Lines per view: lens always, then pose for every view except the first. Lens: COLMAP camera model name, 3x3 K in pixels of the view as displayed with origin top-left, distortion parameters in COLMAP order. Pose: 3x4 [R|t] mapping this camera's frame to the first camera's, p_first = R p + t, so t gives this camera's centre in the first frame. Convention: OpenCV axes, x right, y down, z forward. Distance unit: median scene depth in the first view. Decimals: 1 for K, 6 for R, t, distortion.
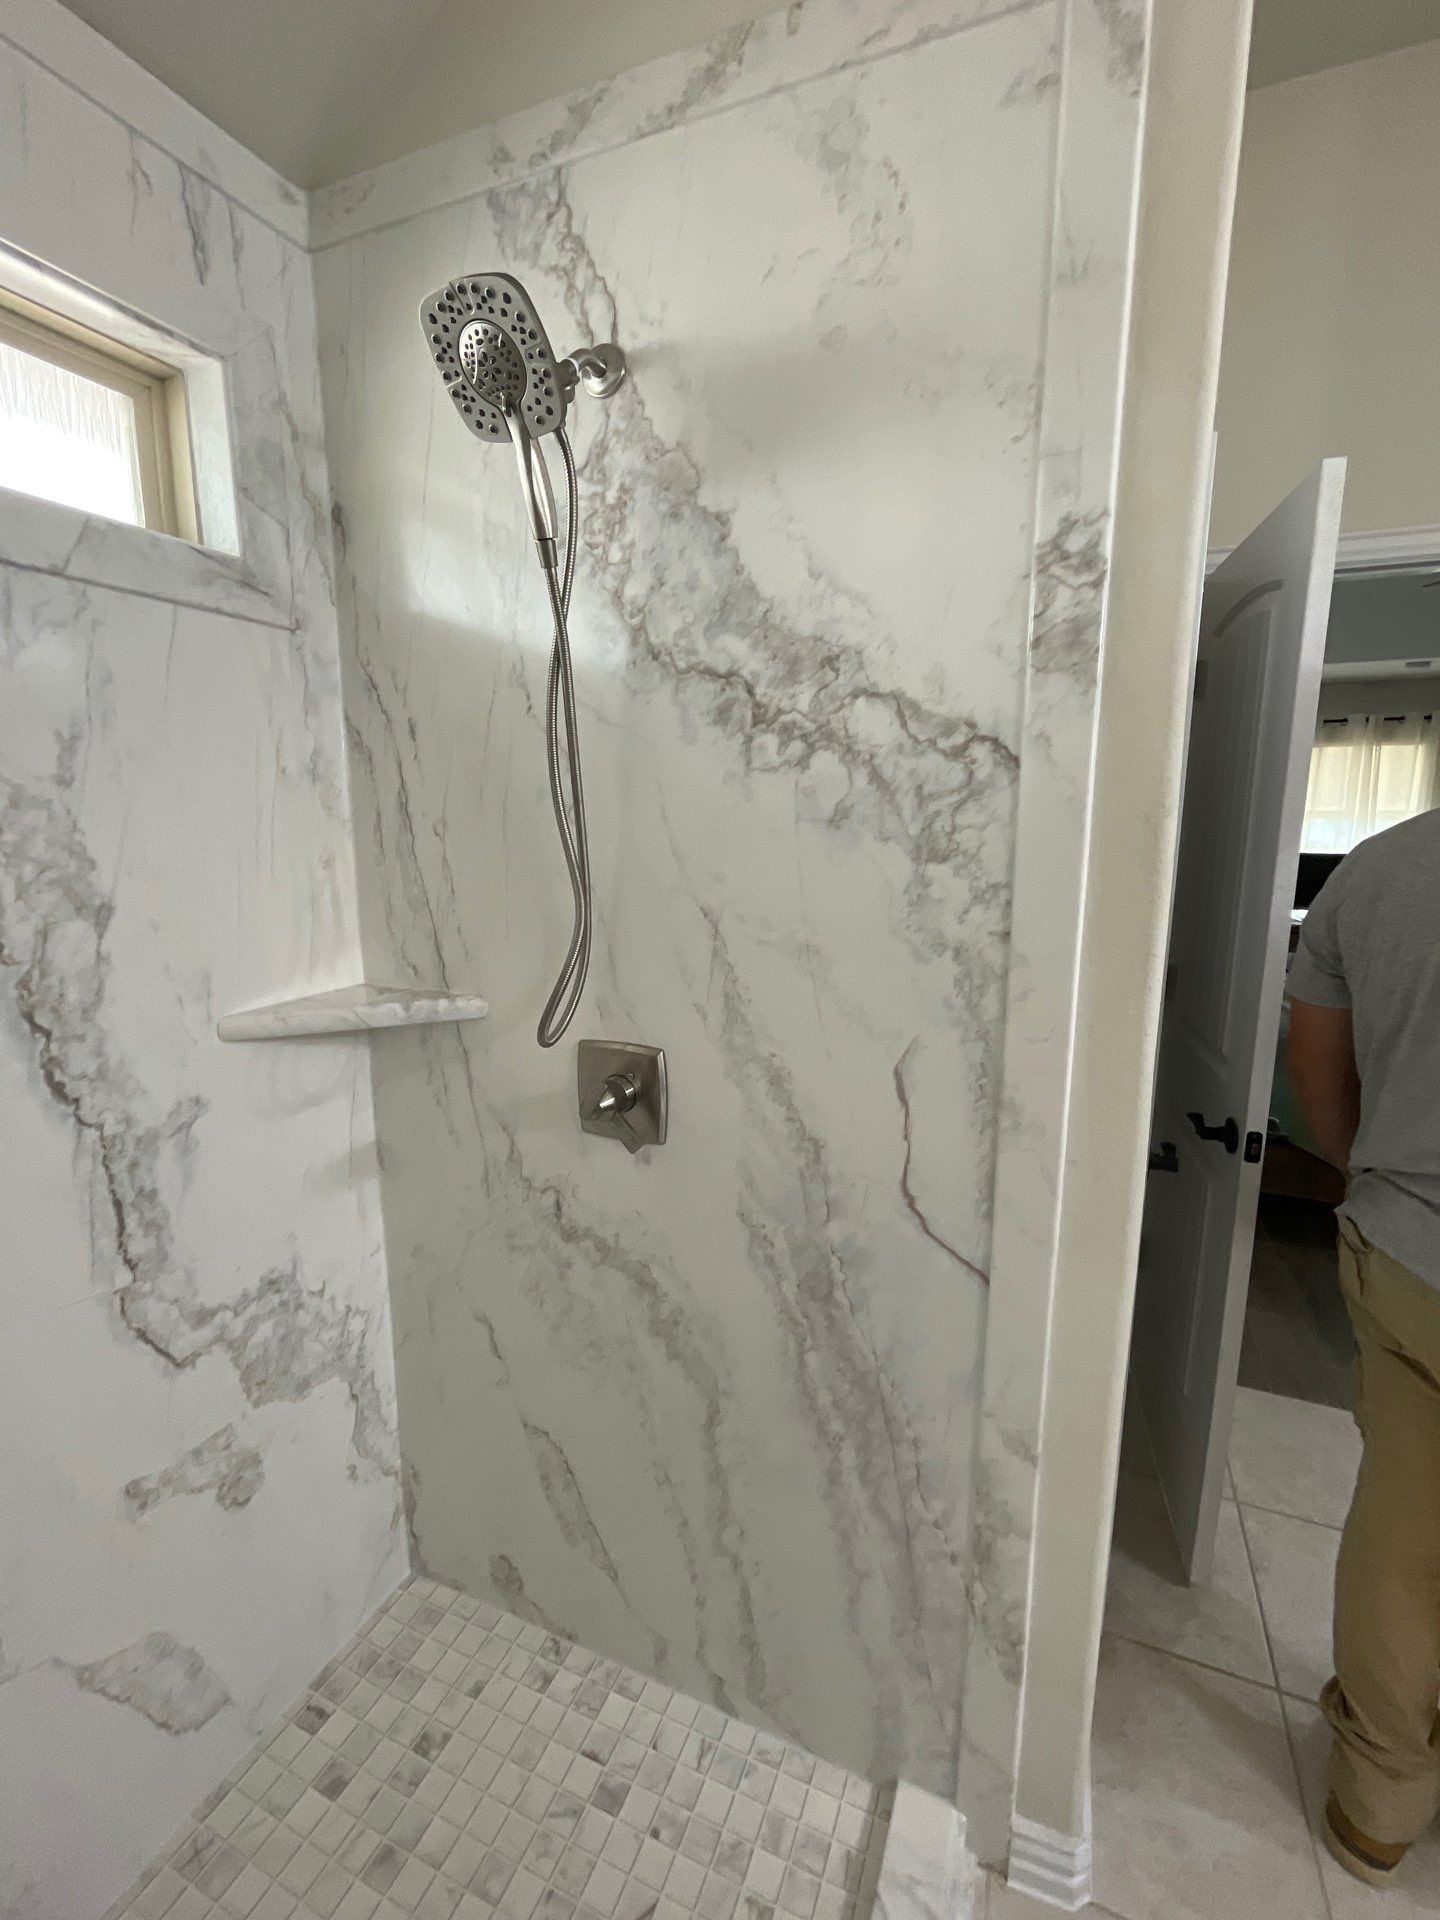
lens RADIAL K [[829.4, 0, 727.1], [0, 829.4, 954.7], [0, 0, 1]] dist [-0.003068, -0.000290]
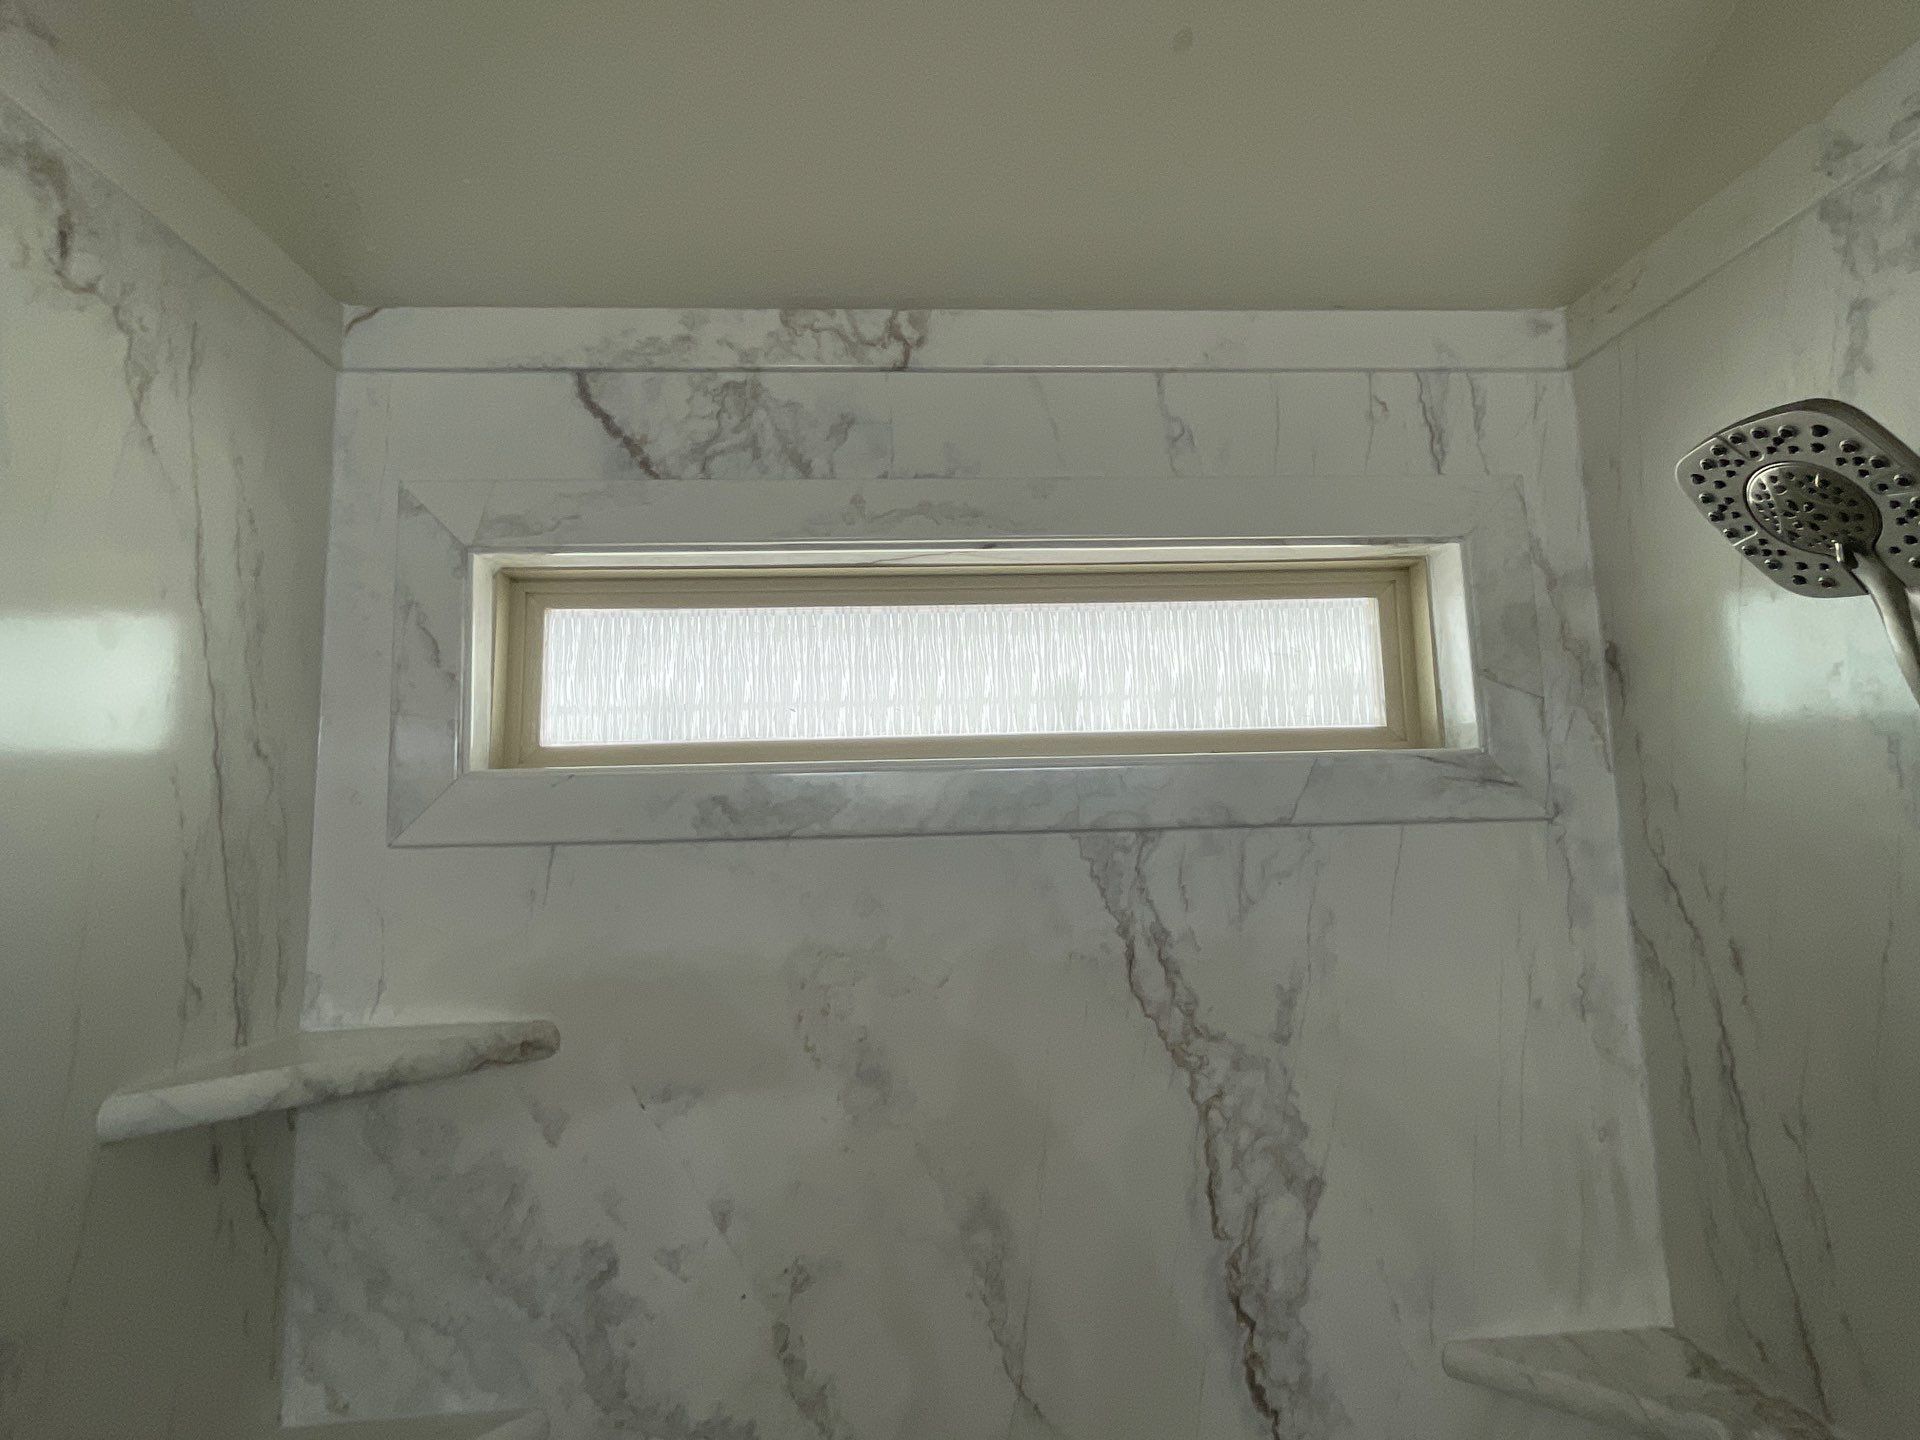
lens RADIAL K [[980.0, 0, 954.9], [0, 980.0, 717.1], [0, 0, 1]] dist [-0.003526, 0.000679]
pose [[0.451802, -0.117097, -0.884400, 0.046752], [-0.121867, 0.973954, -0.191211, -0.266828], [0.883755, 0.194169, 0.425764, 0.114314]]
